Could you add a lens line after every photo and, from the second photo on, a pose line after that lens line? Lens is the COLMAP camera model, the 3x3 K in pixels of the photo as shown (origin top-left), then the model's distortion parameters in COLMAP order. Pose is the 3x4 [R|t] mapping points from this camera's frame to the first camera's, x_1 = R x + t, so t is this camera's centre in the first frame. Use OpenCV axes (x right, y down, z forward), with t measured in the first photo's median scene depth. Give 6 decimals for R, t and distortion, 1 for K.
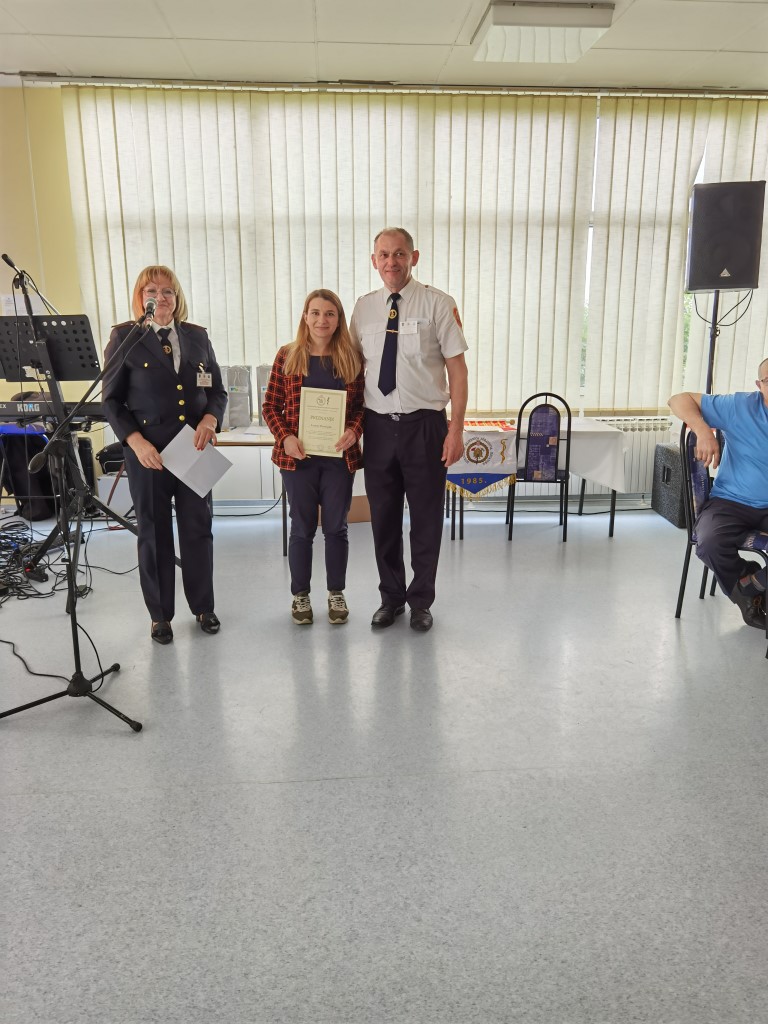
lens RADIAL K [[817.2, 0, 393.3], [0, 817.2, 513.1], [0, 0, 1]] dist [0.054803, -0.054934]
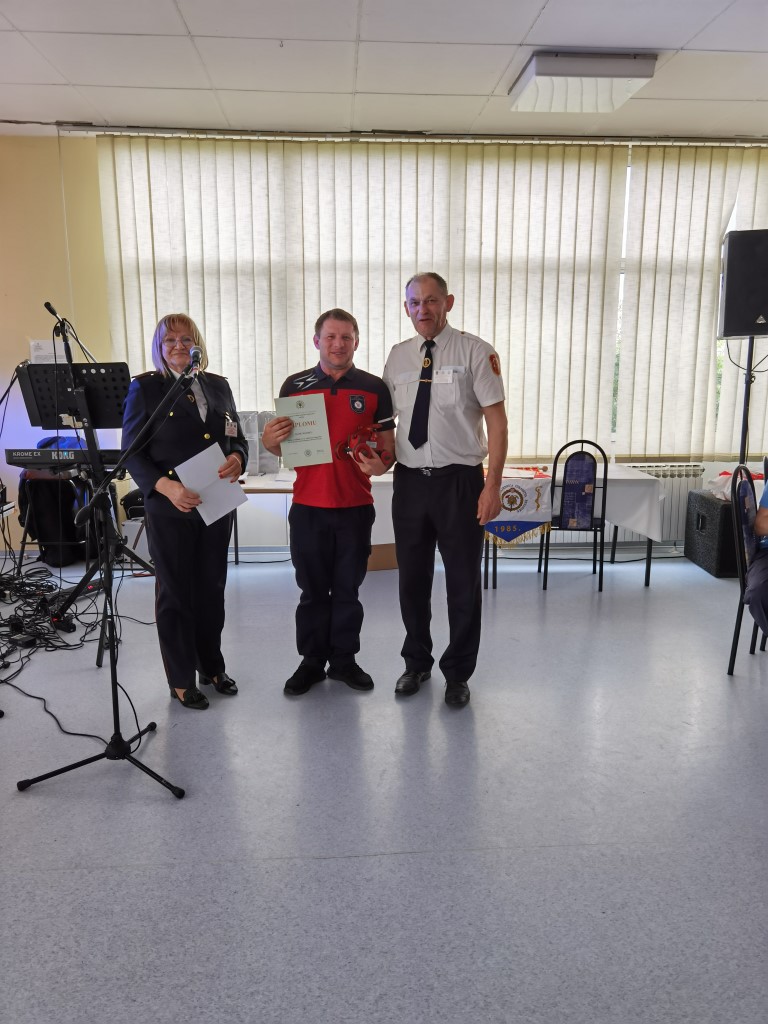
lens RADIAL K [[817.2, 0, 390.3], [0, 817.2, 512.9], [0, 0, 1]] dist [0.054803, -0.054934]
pose [[0.999961, 0.003445, -0.008152, -0.033078], [-0.003831, 0.998846, -0.047870, -0.010471], [0.007978, 0.047900, 0.998820, 0.019475]]
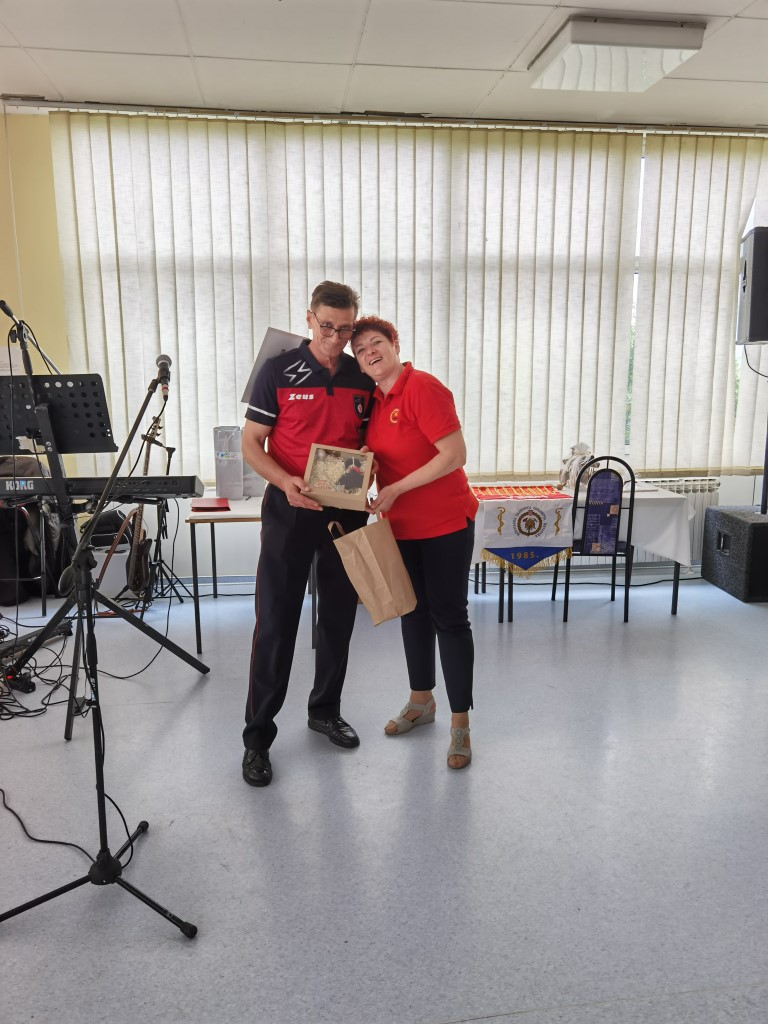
lens RADIAL K [[817.2, 0, 391.9], [0, 817.2, 511.9], [0, 0, 1]] dist [0.054803, -0.054934]
pose [[0.998258, -0.011775, 0.057812, -0.092009], [0.014932, 0.998403, -0.054480, -0.038935], [-0.057078, 0.055248, 0.996840, 0.125397]]
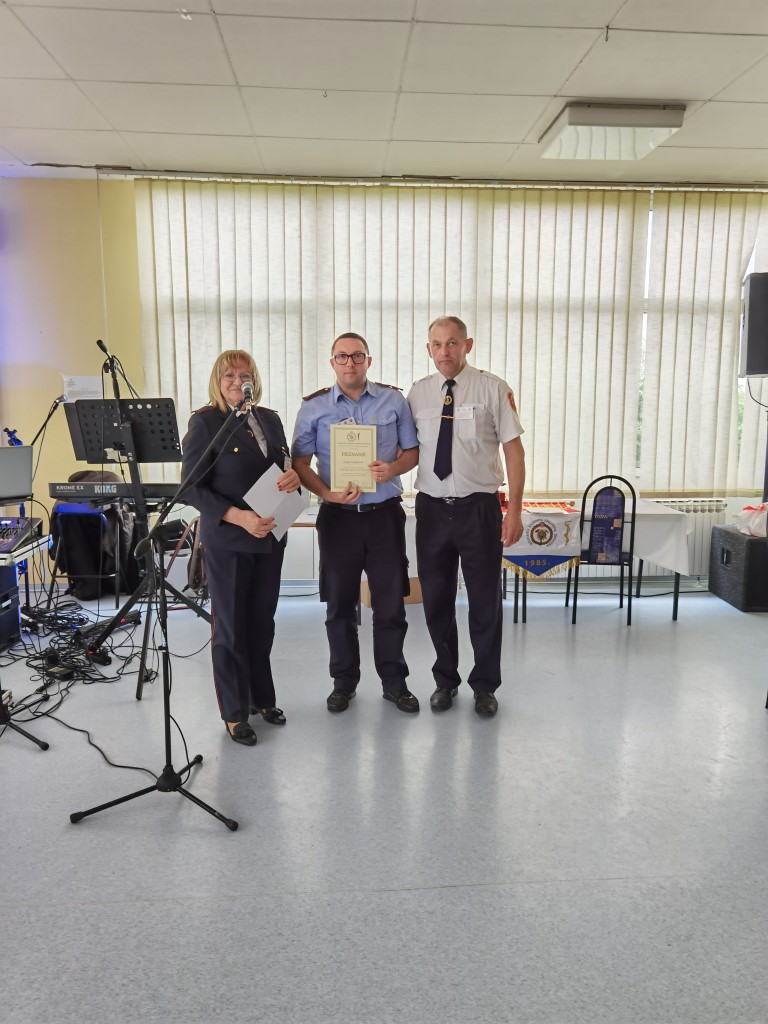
lens RADIAL K [[817.2, 0, 399.8], [0, 817.2, 512.9], [0, 0, 1]] dist [0.054803, -0.054934]
pose [[0.999985, 0.005326, -0.001126, -0.064584], [-0.005406, 0.995872, -0.090604, -0.008354], [0.000639, 0.090609, 0.995886, 0.010013]]
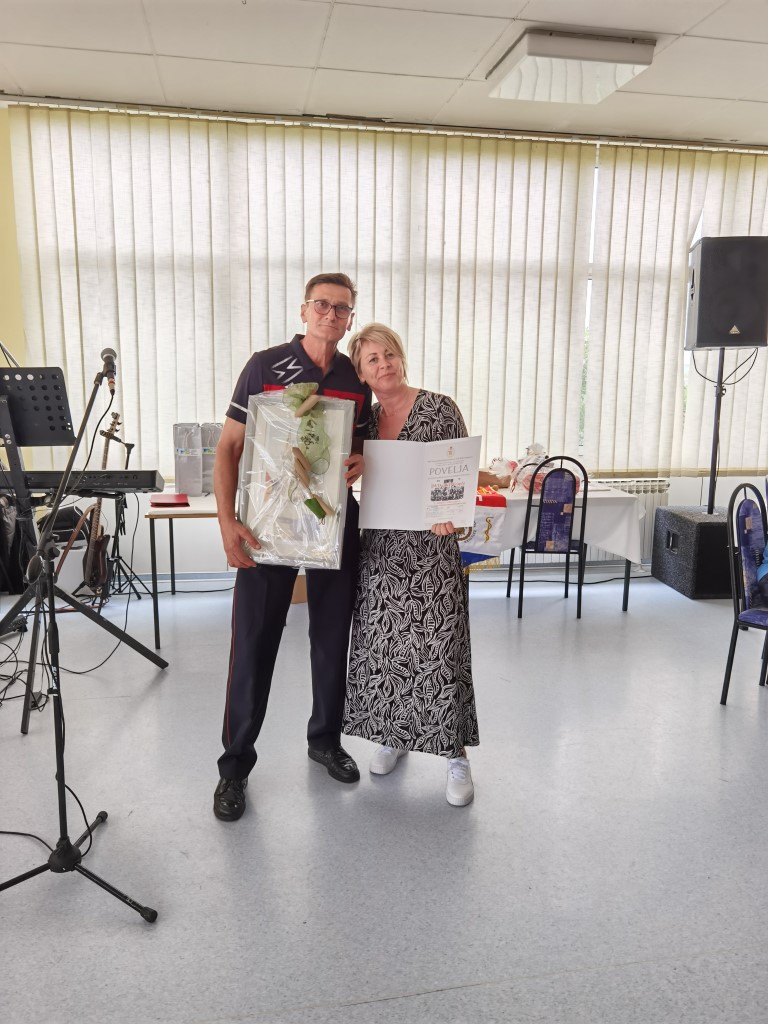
lens RADIAL K [[817.2, 0, 390.6], [0, 817.2, 509.0], [0, 0, 1]] dist [0.054803, -0.054934]
pose [[0.994202, -0.005358, 0.107396, -0.094020], [0.011857, 0.998130, -0.059960, -0.033165], [-0.106874, 0.060886, 0.992407, 0.113380]]
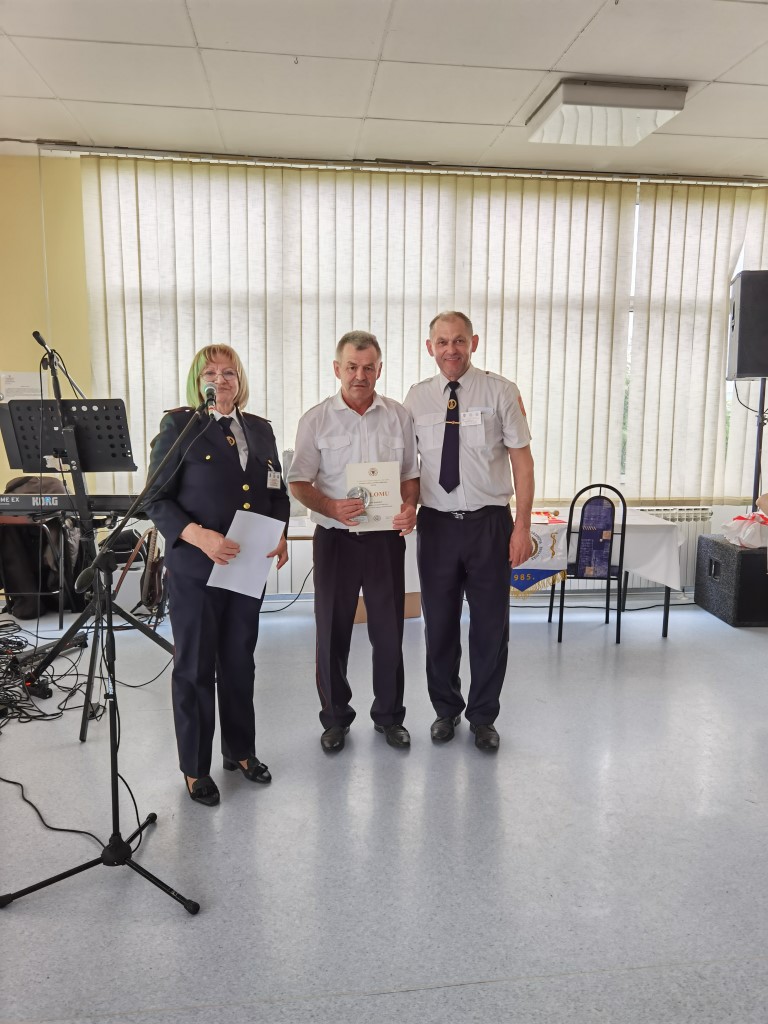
lens RADIAL K [[817.2, 0, 402.6], [0, 817.2, 510.4], [0, 0, 1]] dist [0.054803, -0.054934]
pose [[0.998515, 0.005252, 0.054221, -0.083030], [-0.000249, 0.995772, -0.091855, -0.028590], [-0.054474, 0.091705, 0.994295, 0.081999]]
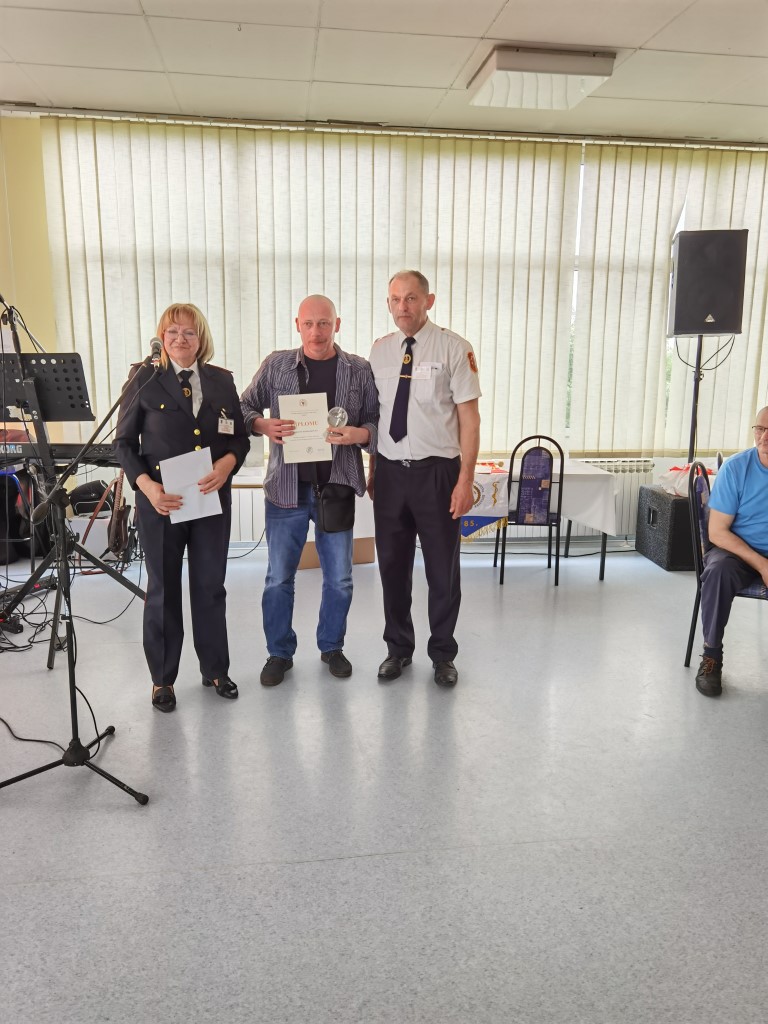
lens RADIAL K [[817.2, 0, 390.7], [0, 817.2, 512.1], [0, 0, 1]] dist [0.054803, -0.054934]
pose [[0.998096, 0.001051, 0.061668, -0.049982], [0.001541, 0.999118, -0.041964, -0.012072], [-0.061658, 0.041979, 0.997214, 0.027517]]
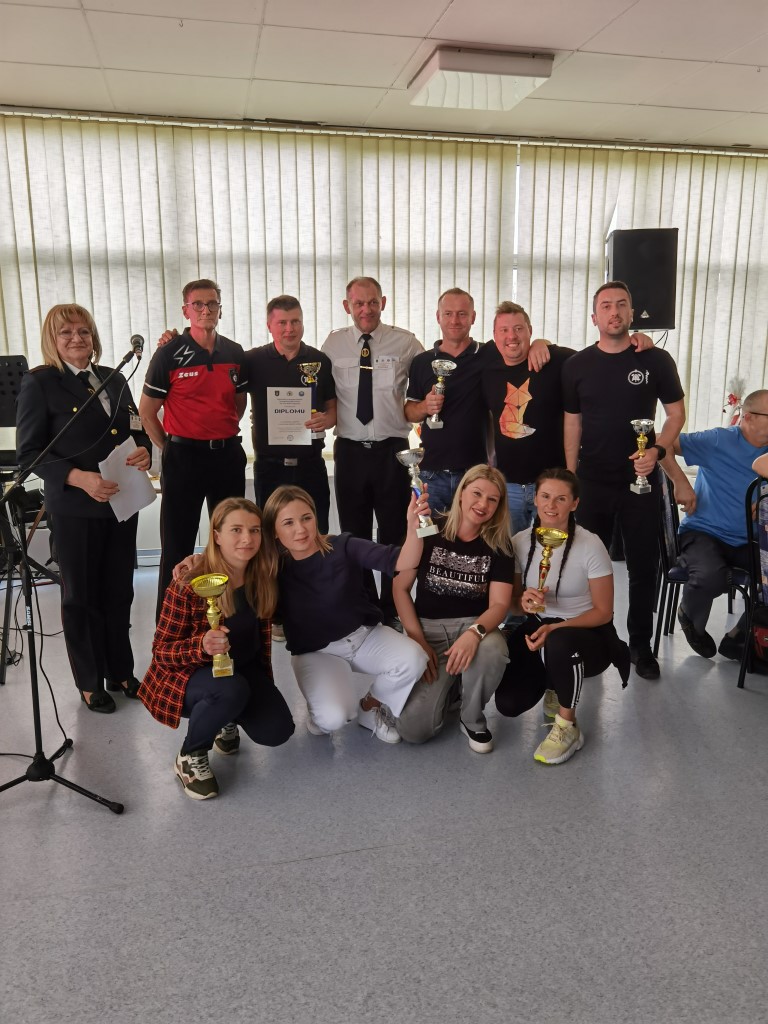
lens RADIAL K [[817.2, 0, 389.4], [0, 817.2, 513.5], [0, 0, 1]] dist [0.054803, -0.054934]
pose [[0.989091, -0.031006, 0.144004, -0.074935], [0.037468, 0.998399, -0.042377, -0.007544], [-0.142460, 0.047310, 0.988669, 0.029229]]
